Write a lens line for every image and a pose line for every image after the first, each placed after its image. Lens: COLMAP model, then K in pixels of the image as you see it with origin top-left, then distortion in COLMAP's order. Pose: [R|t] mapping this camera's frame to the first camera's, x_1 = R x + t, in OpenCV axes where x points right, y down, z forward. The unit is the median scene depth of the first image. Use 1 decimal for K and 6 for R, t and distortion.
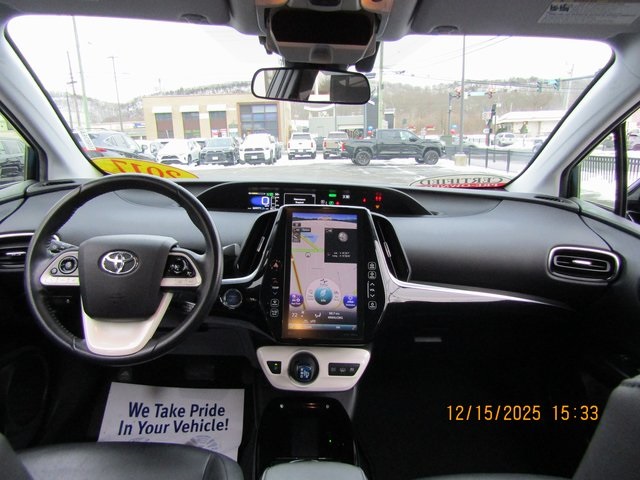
lens RADIAL K [[452.7, 0, 320.0], [0, 452.7, 240.0], [0, 0, 1]] dist [-0.002613, 0.002686]
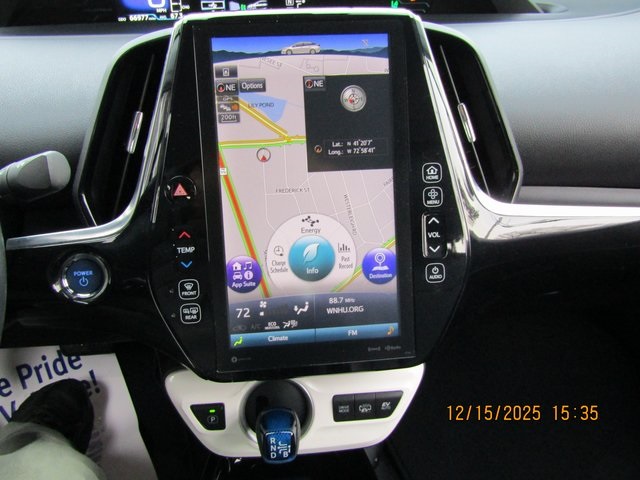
lens RADIAL K [[578.1, 0, 320.0], [0, 578.1, 240.0], [0, 0, 1]] dist [-0.011709, -0.002748]
pose [[0.996628, -0.072164, 0.039040, -0.003865], [0.055032, 0.940868, 0.334273, -0.059071], [-0.060854, -0.330998, 0.941667, 0.524489]]
